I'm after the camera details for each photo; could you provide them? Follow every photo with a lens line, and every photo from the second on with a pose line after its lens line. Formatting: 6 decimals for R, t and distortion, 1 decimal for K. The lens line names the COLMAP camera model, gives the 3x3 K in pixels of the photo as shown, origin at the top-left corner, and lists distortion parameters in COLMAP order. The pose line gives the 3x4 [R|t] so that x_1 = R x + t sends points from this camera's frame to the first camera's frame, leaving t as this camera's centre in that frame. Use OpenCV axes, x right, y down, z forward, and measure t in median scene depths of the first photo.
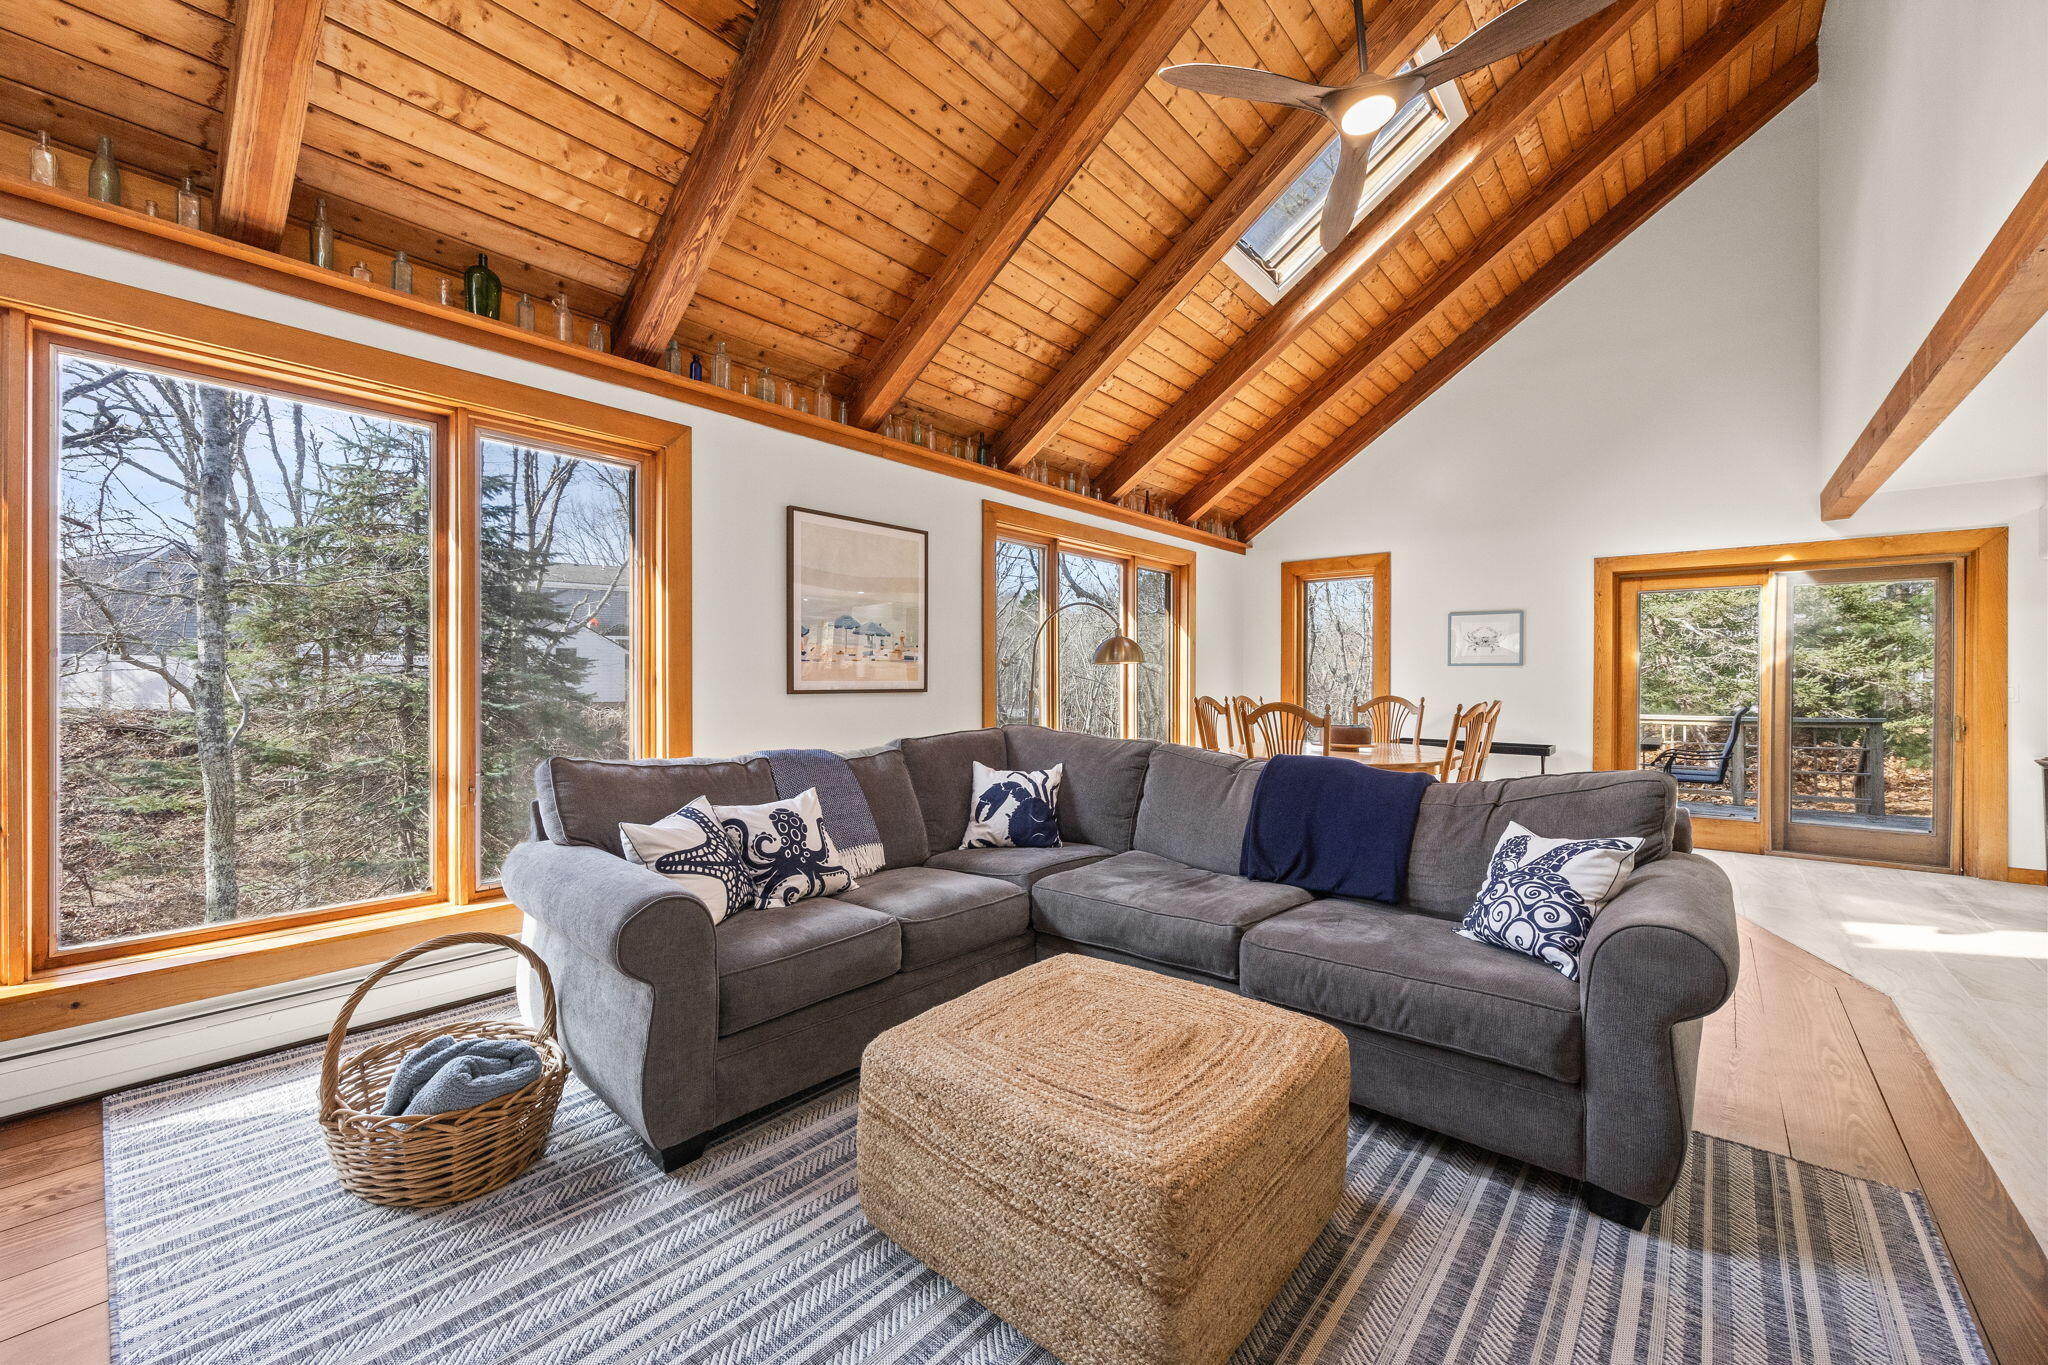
lens RADIAL K [[816.5, 0, 1027.0], [0, 816.5, 675.9], [0, 0, 1]] dist [0.000263, -0.000153]
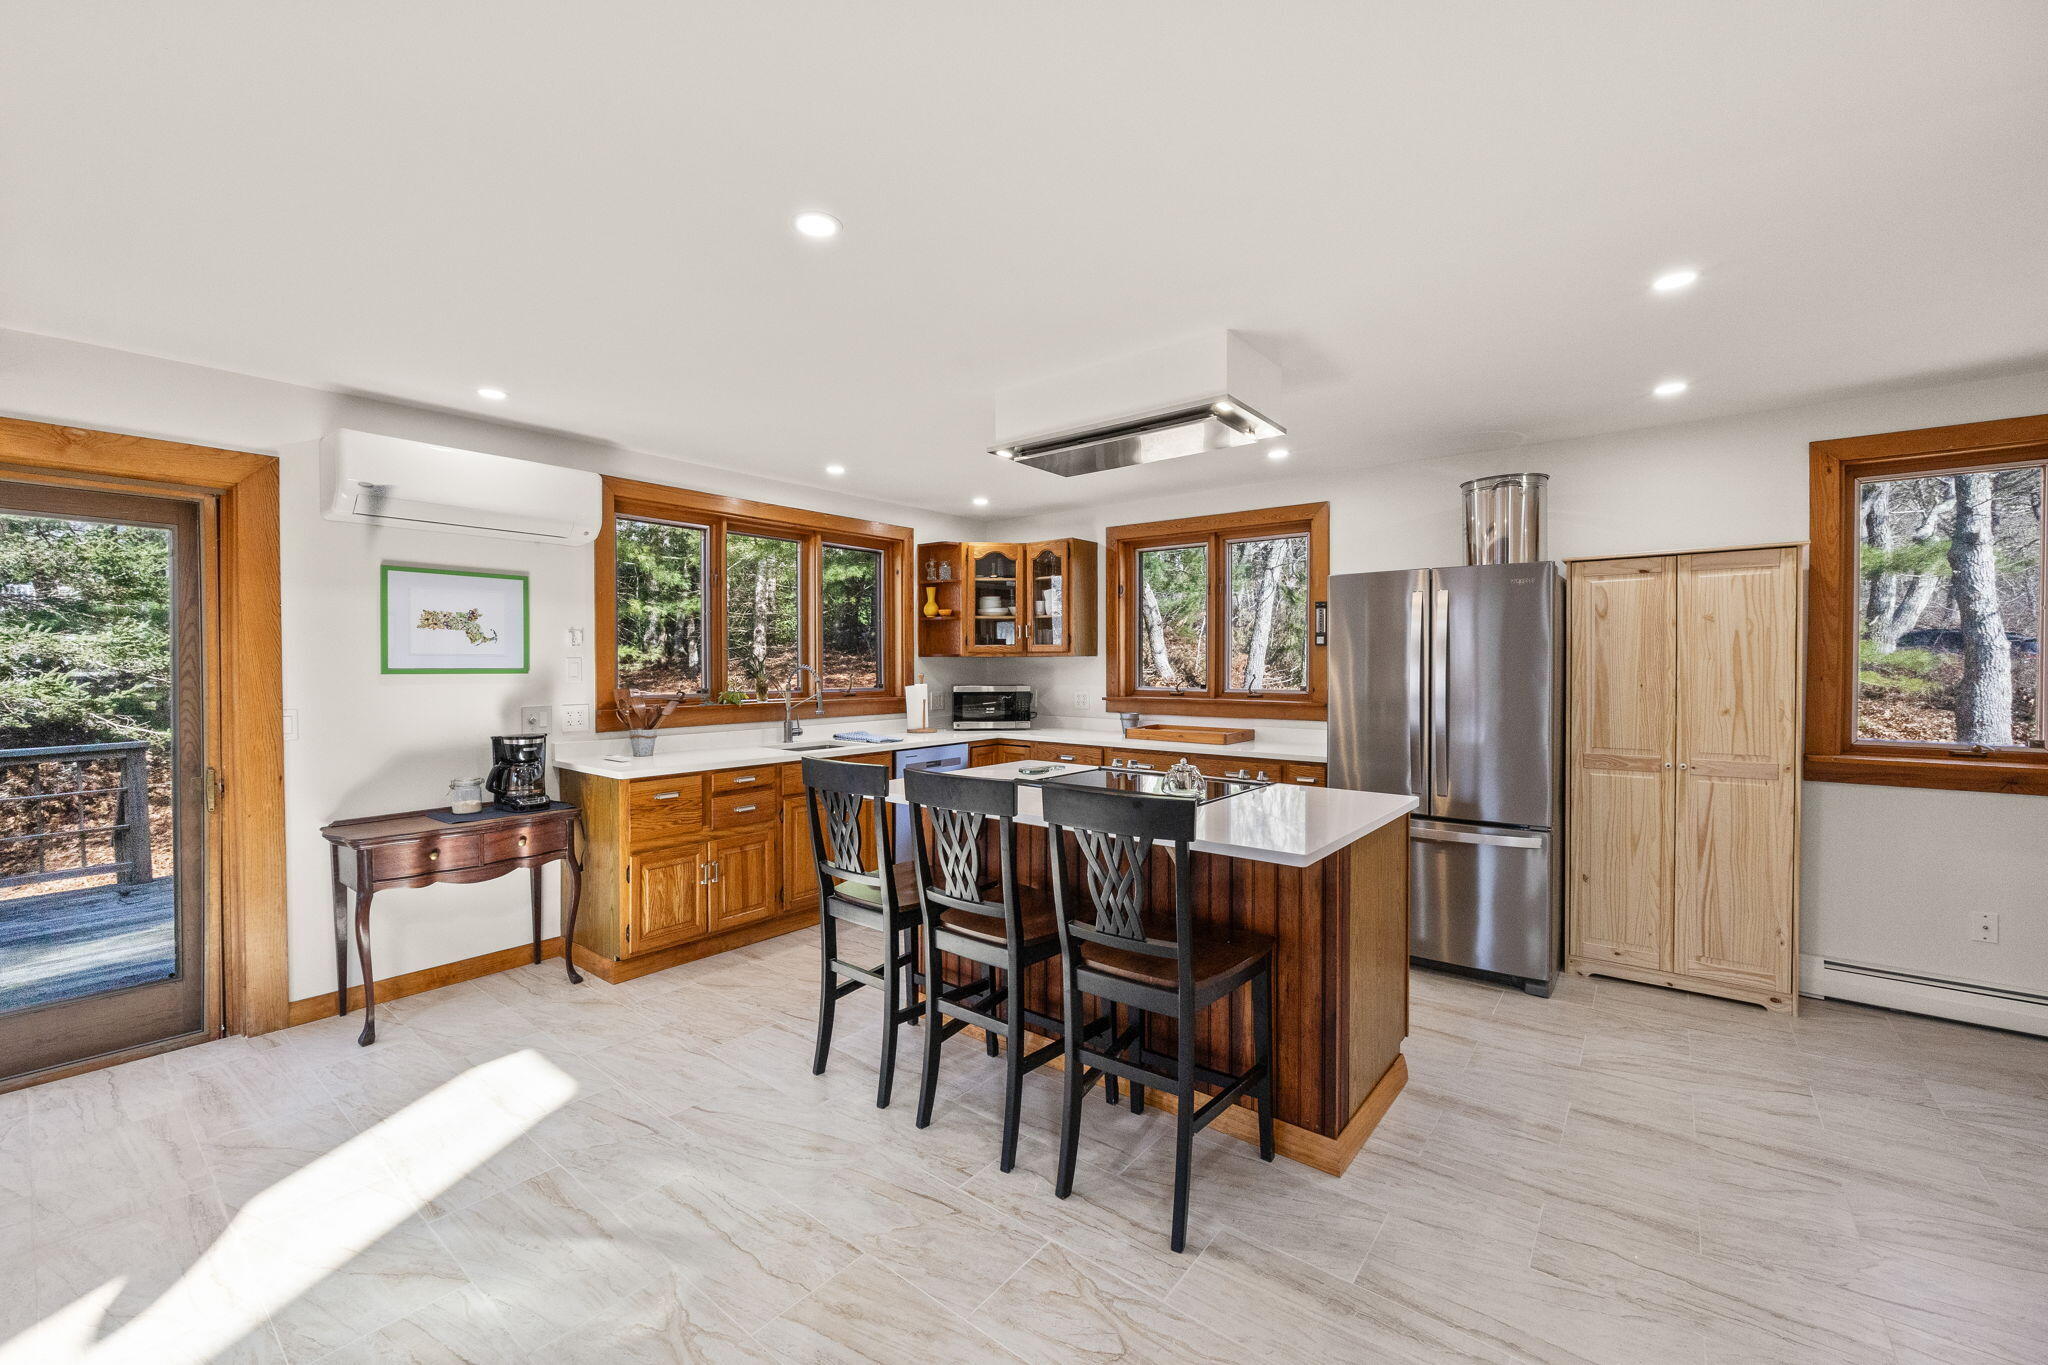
lens RADIAL K [[817.1, 0, 1010.6], [0, 817.1, 680.9], [0, 0, 1]] dist [0.000403, -0.000037]
pose [[-0.011480, -0.027531, 0.999555, 0.546959], [-0.003113, 0.999617, 0.027497, -0.030532], [-0.999929, -0.002796, -0.011561, 0.432298]]
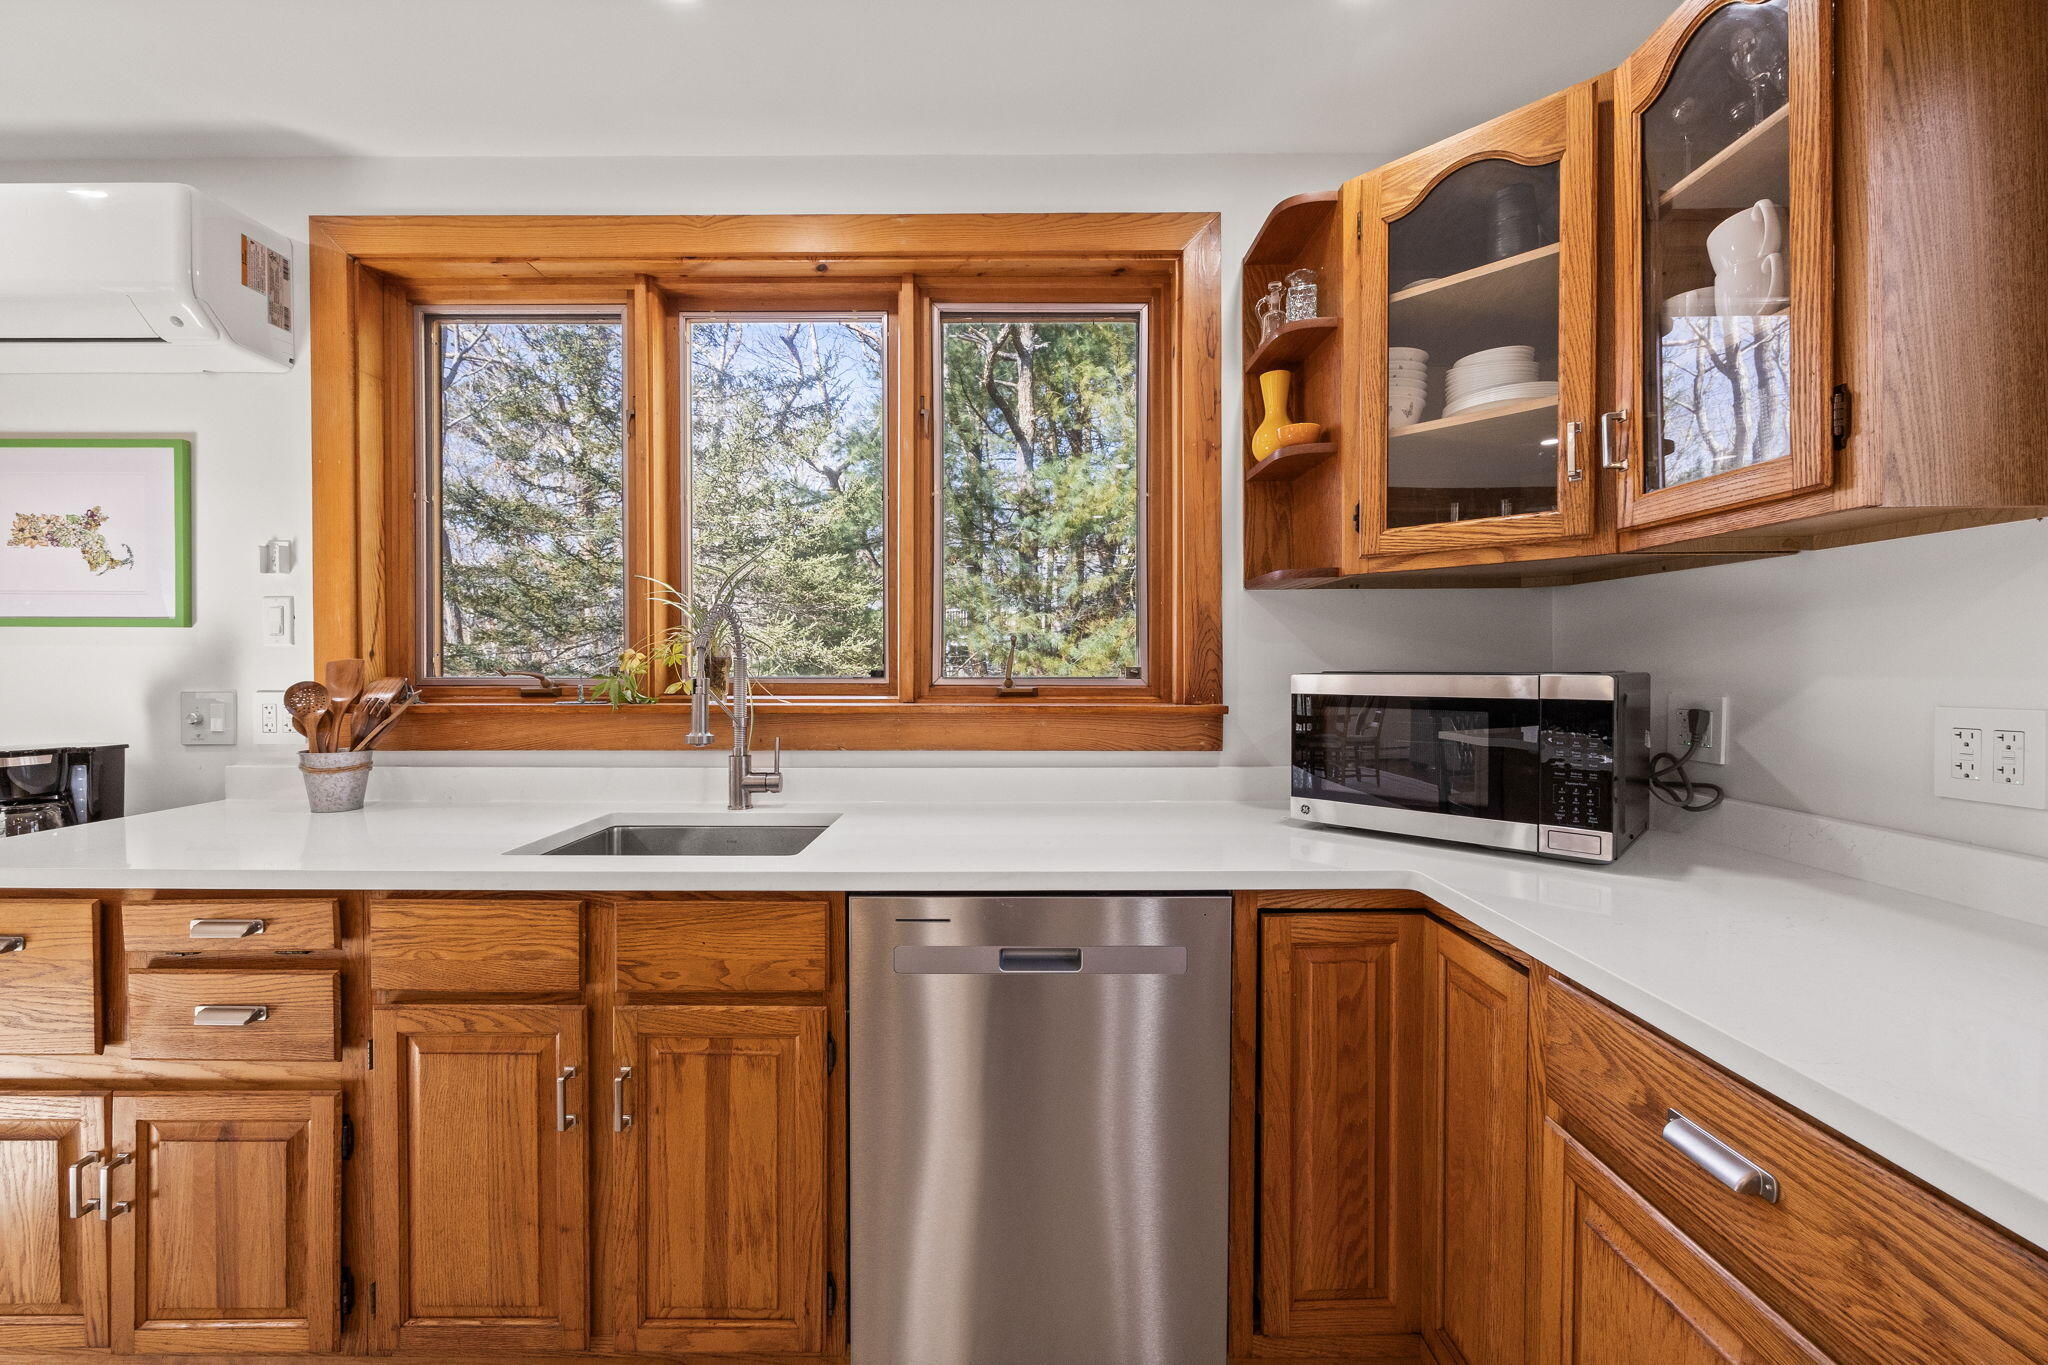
lens RADIAL K [[831.6, 0, 1010.1], [0, 831.6, 668.9], [0, 0, 1]] dist [-0.000427, 0.000061]
pose [[0.770168, -0.005926, 0.637813, 1.338800], [0.003057, 0.999980, 0.005600, 0.002619], [-0.637833, -0.002363, 0.770171, 0.317613]]
